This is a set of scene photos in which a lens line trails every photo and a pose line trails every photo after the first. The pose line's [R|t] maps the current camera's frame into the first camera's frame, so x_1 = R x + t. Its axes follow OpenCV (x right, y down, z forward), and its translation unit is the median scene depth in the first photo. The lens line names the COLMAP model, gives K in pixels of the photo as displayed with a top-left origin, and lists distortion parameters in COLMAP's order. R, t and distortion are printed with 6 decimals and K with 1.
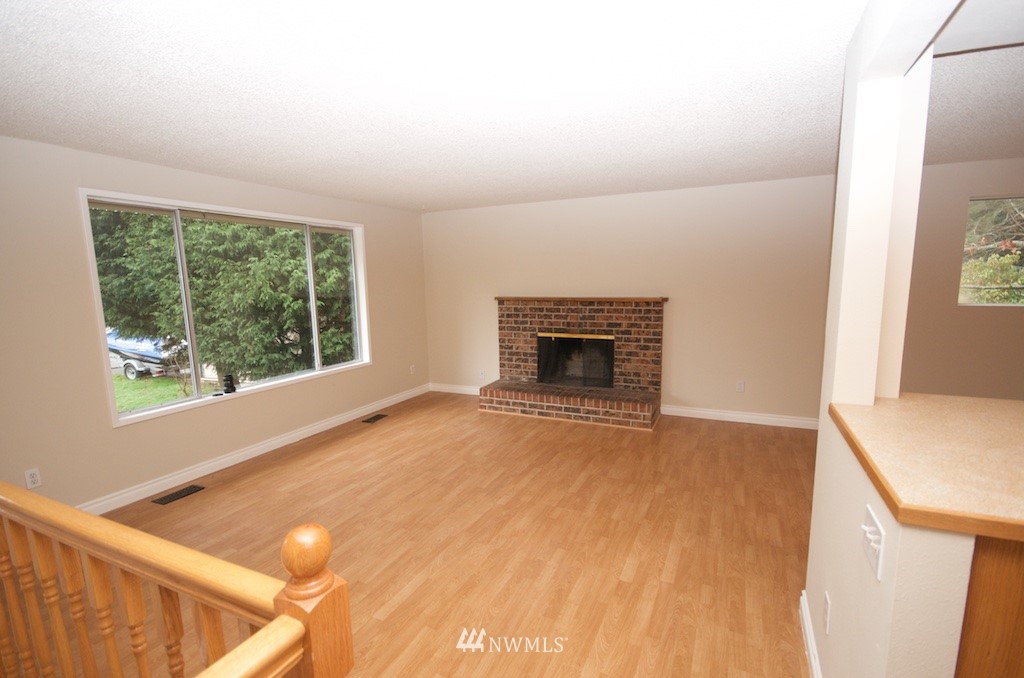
lens RADIAL K [[473.1, 0, 516.6], [0, 473.1, 342.3], [0, 0, 1]] dist [-0.009103, 0.001315]
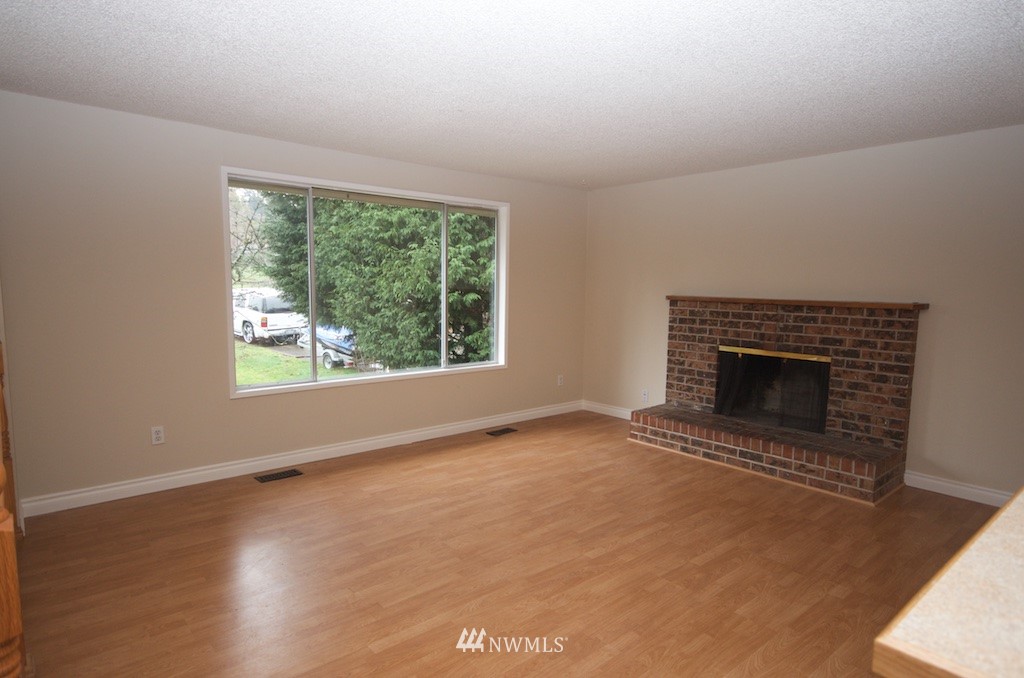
lens RADIAL K [[580.0, 0, 511.3], [0, 580.0, 342.7], [0, 0, 1]] dist [0.002161, 0.002525]
pose [[0.911775, 0.072429, -0.404252, 0.125286], [-0.084298, 0.996373, -0.011614, 0.014039], [0.401945, 0.044667, 0.914574, 0.053828]]
